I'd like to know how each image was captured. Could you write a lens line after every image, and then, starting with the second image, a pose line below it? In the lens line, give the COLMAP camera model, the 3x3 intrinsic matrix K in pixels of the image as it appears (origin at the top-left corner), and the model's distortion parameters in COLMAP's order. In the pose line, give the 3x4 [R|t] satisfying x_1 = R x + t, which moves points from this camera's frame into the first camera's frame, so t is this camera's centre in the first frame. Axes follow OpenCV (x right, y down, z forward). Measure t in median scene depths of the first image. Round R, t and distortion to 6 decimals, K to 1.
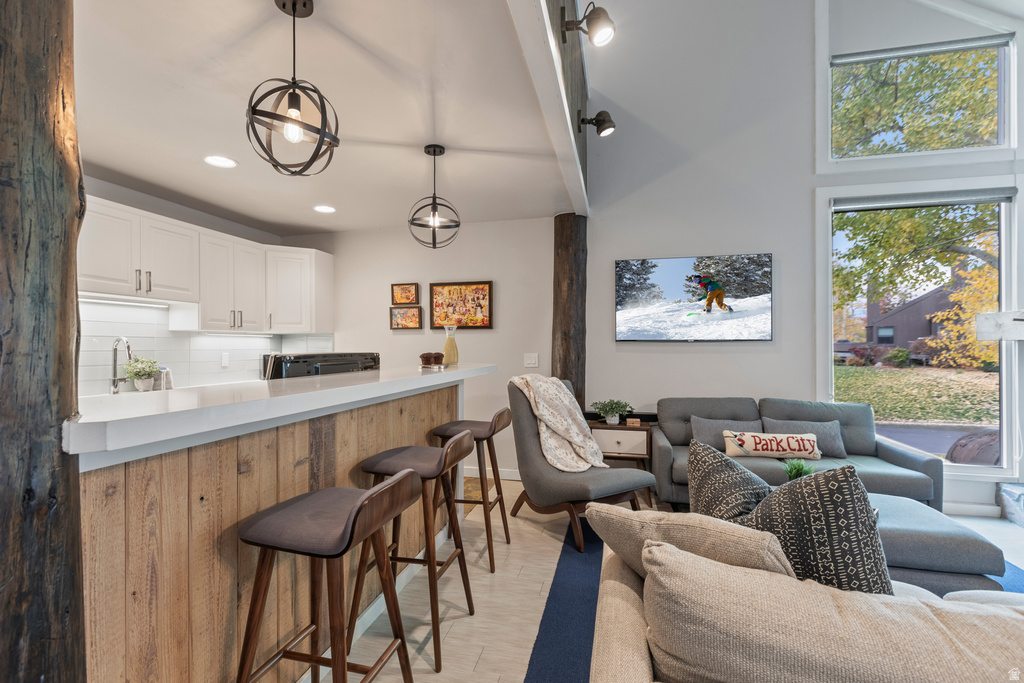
lens RADIAL K [[464.3, 0, 496.1], [0, 464.3, 346.1], [0, 0, 1]] dist [0.006992, -0.003293]
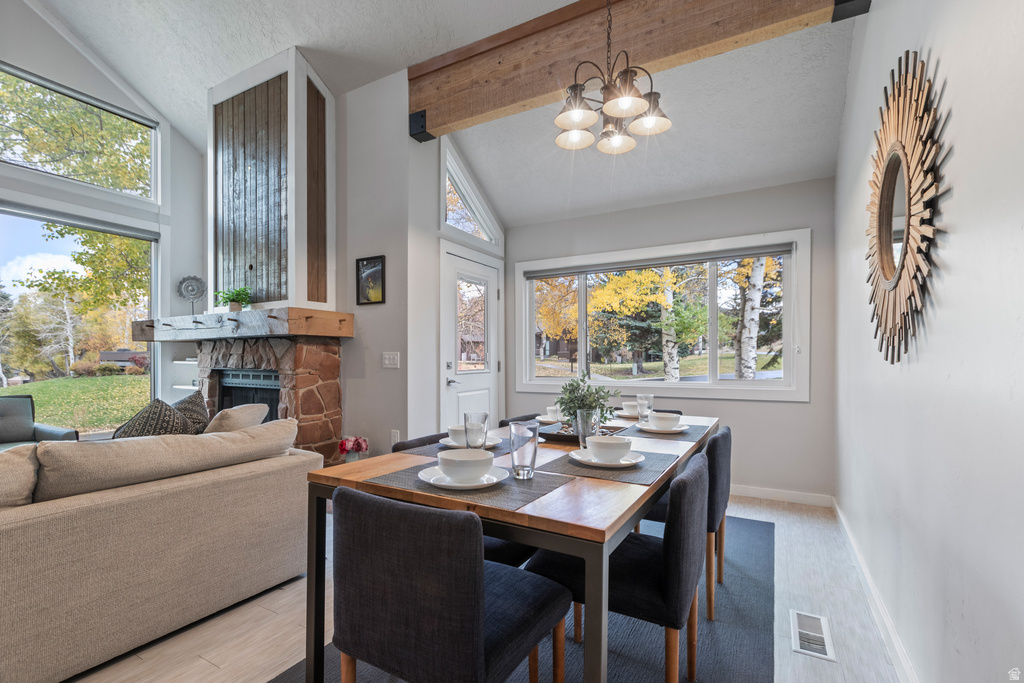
lens RADIAL K [[464.3, 0, 502.7], [0, 464.3, 356.9], [0, 0, 1]] dist [0.006992, -0.003293]
pose [[0.264827, 0.005262, 0.964282, 0.033639], [-0.005626, 0.999977, -0.003912, 0.028160], [-0.964280, -0.004390, 0.264850, -0.324516]]
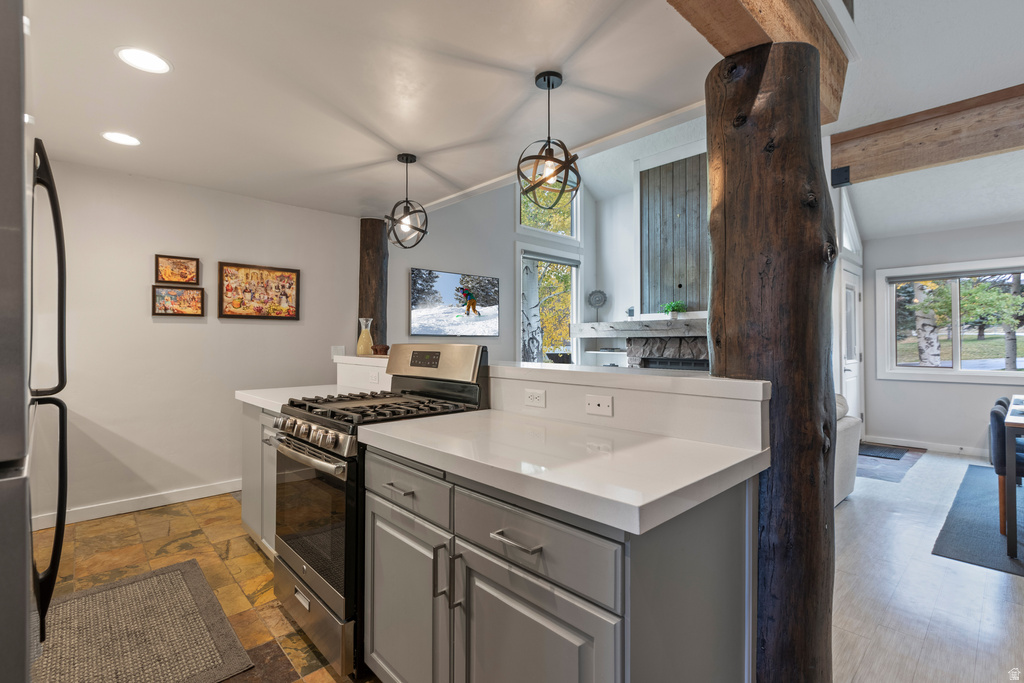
lens RADIAL K [[464.3, 0, 506.7], [0, 464.3, 334.9], [0, 0, 1]] dist [0.006992, -0.003293]
pose [[0.553992, 0.012440, 0.832429, -0.629419], [-0.006428, 0.999922, -0.010665, 0.000143], [-0.832497, 0.000558, 0.554029, 0.135146]]
